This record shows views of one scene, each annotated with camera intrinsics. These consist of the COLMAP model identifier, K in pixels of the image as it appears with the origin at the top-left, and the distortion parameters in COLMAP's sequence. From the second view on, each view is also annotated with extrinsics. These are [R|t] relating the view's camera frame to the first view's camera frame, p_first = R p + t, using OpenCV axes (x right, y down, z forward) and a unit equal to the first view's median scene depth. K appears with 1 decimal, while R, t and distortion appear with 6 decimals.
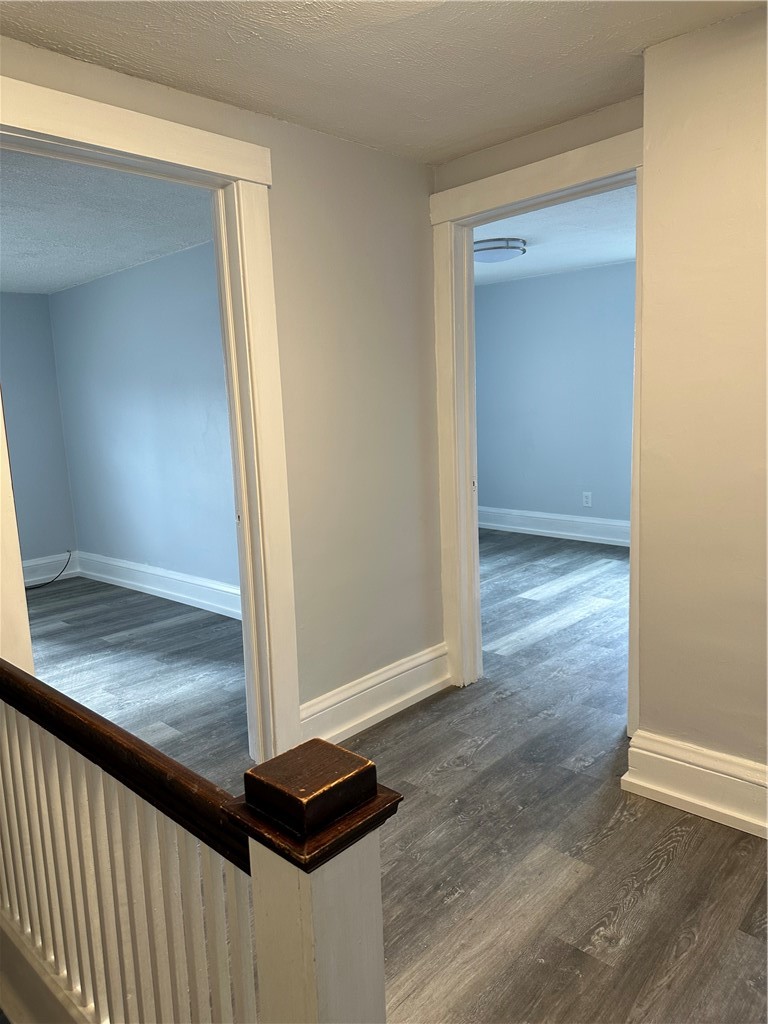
lens RADIAL K [[722.5, 0, 383.0], [0, 722.5, 506.7], [0, 0, 1]] dist [0.036738, -0.038702]
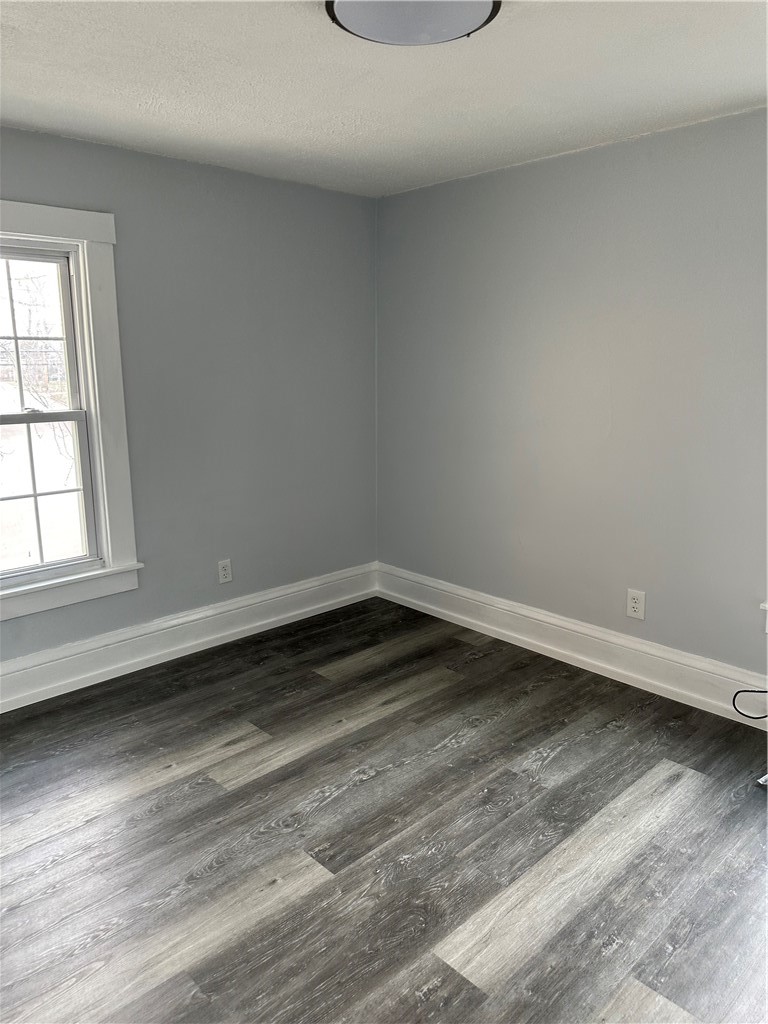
lens RADIAL K [[722.5, 0, 383.0], [0, 722.5, 506.7], [0, 0, 1]] dist [0.036738, -0.038702]
pose [[0.997278, 0.045821, -0.057770, 0.154452], [-0.044648, 0.998773, 0.021437, -0.101819], [0.058682, -0.018799, 0.998100, 0.566959]]
